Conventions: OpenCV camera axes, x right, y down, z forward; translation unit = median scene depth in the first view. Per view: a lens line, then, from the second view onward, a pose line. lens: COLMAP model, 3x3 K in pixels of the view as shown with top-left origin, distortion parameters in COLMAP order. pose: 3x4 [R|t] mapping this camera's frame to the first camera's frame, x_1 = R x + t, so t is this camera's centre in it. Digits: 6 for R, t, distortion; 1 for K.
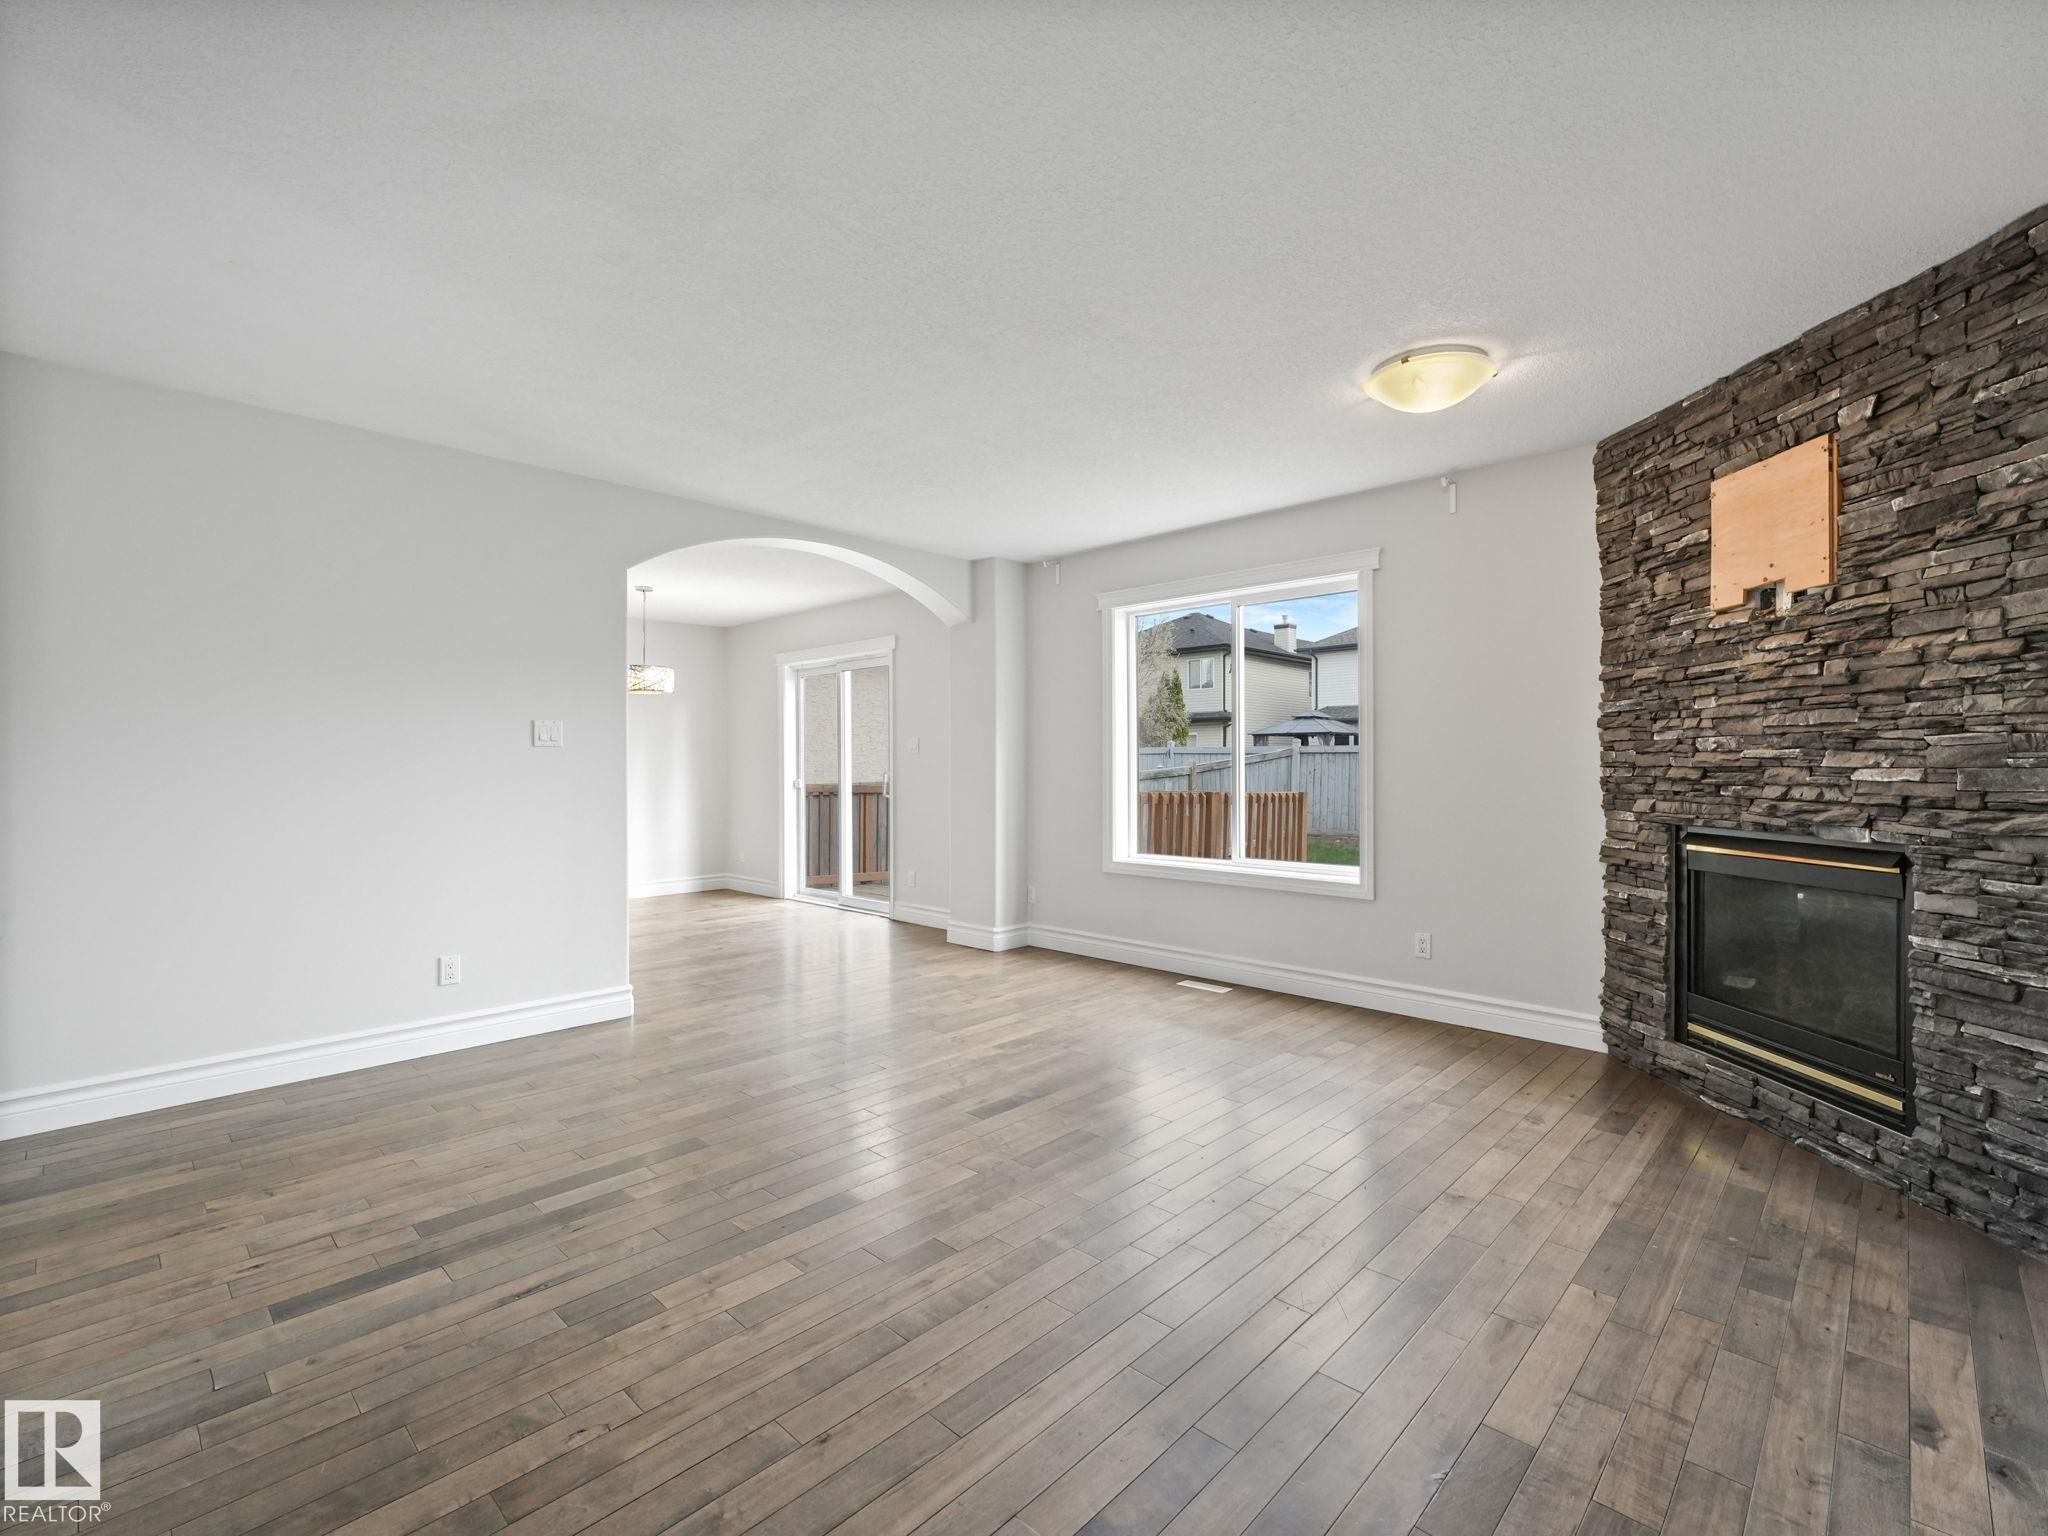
lens RADIAL K [[911.9, 0, 1018.5], [0, 911.9, 765.8], [0, 0, 1]] dist [-0.000805, 0.000235]
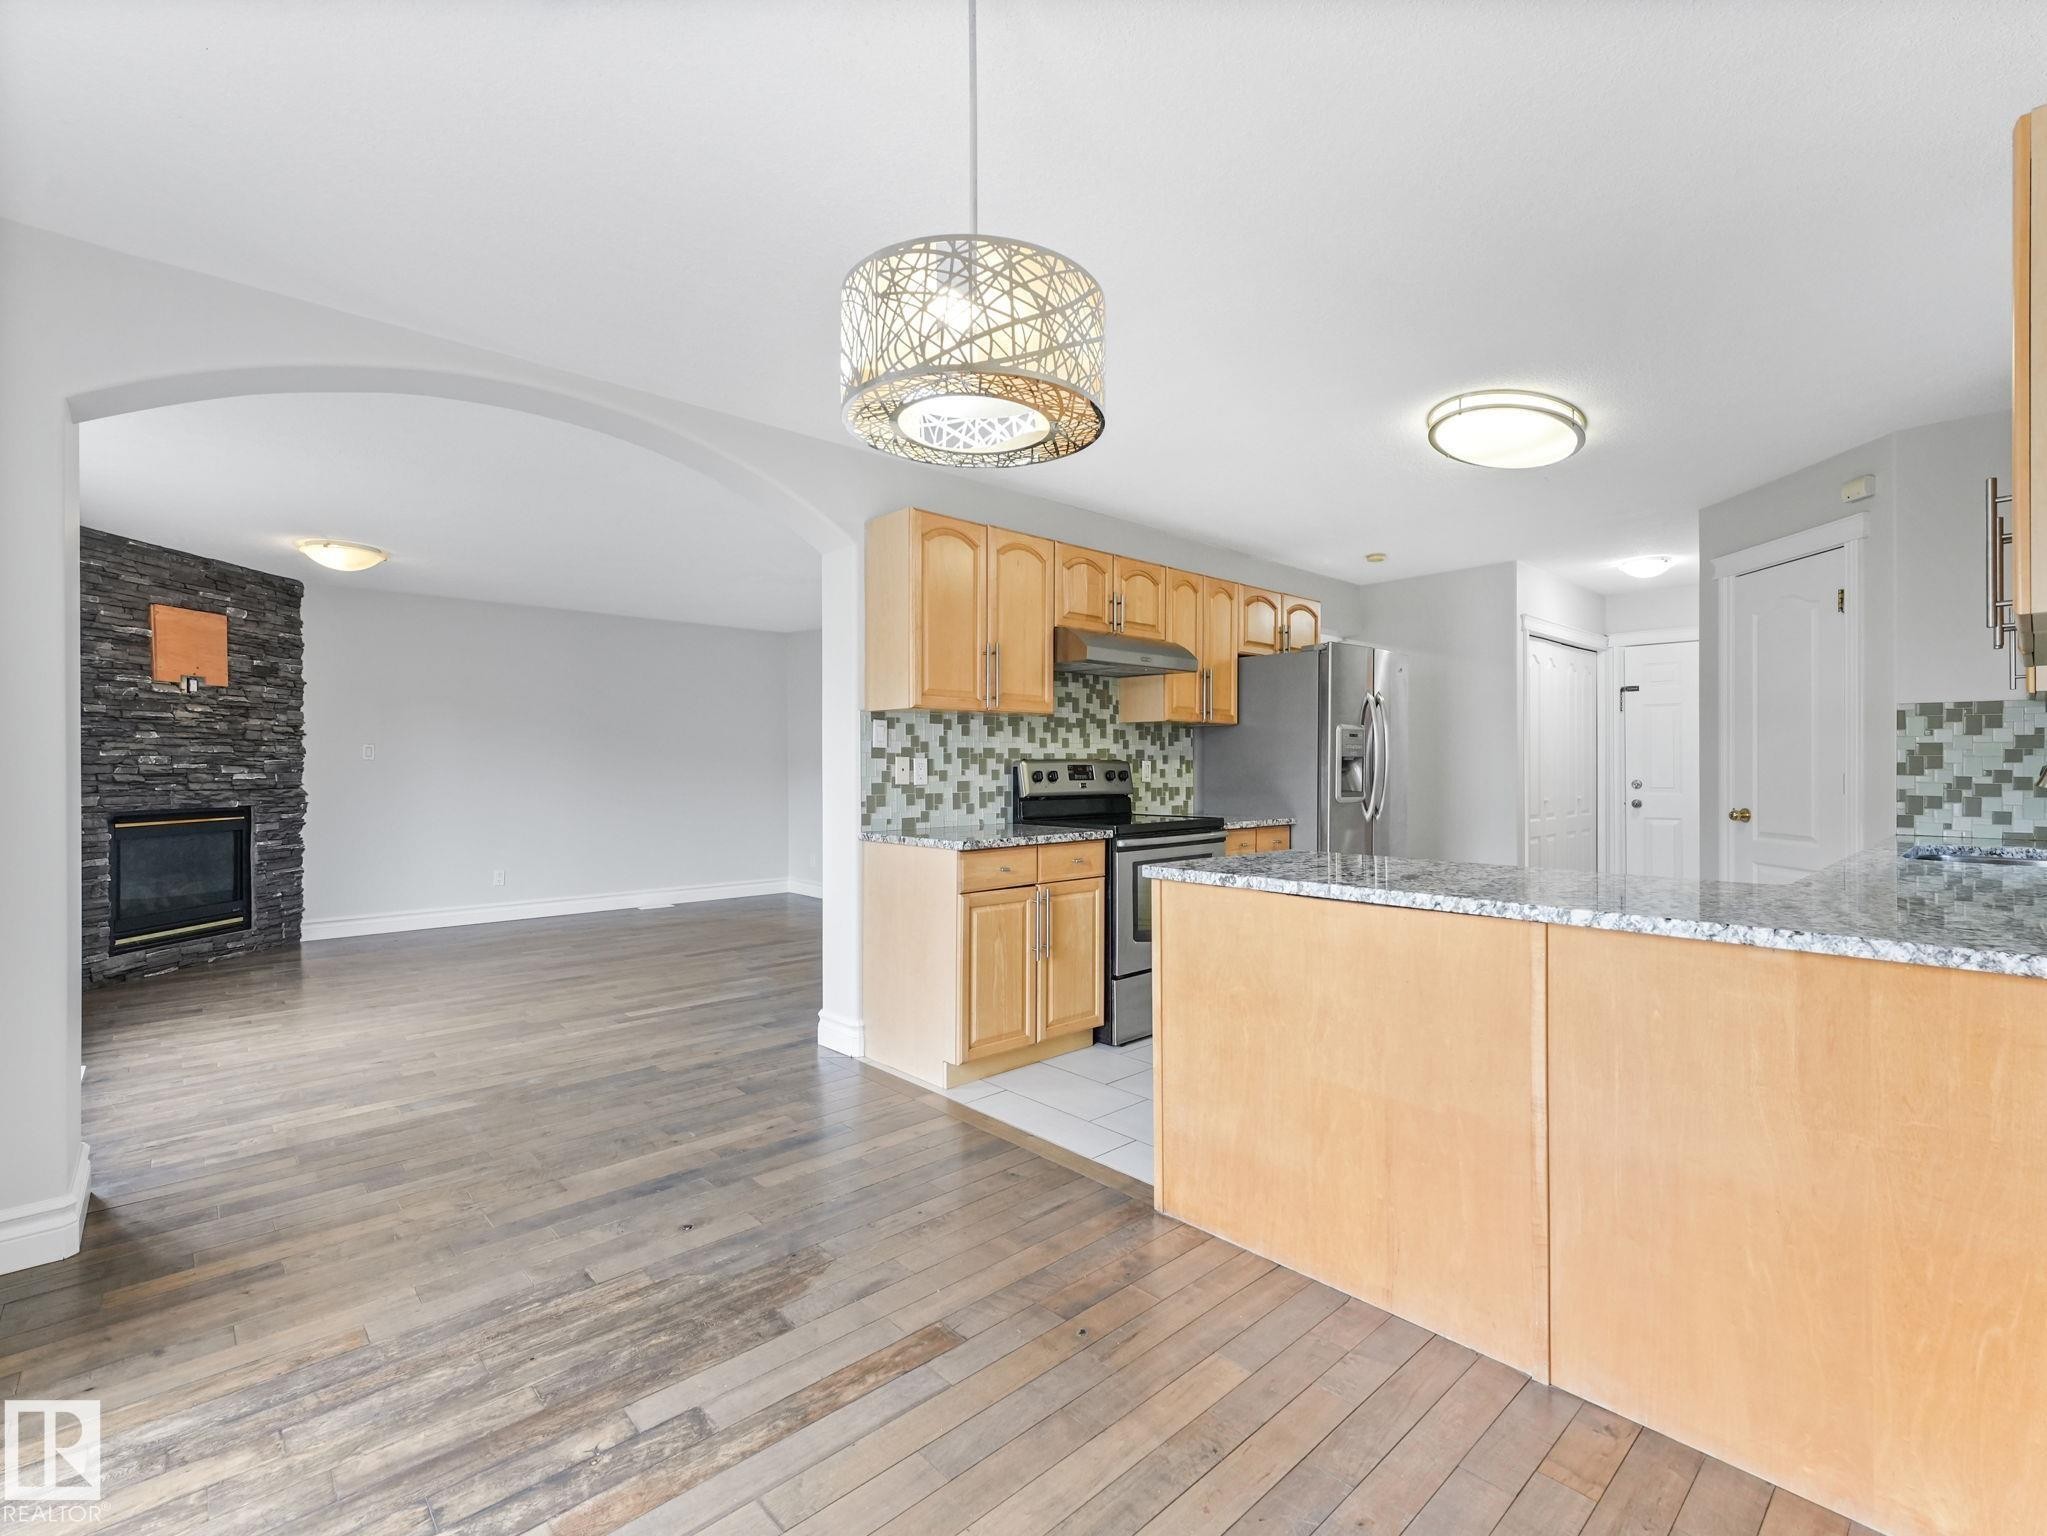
lens RADIAL K [[937.2, 0, 1025.5], [0, 937.2, 772.8], [0, 0, 1]] dist [-0.001300, 0.000671]
pose [[-0.997956, -0.000963, 0.063904, -1.001571], [-0.000503, 0.999974, 0.007215, -0.014607], [-0.063909, 0.007168, -0.997930, 2.767343]]
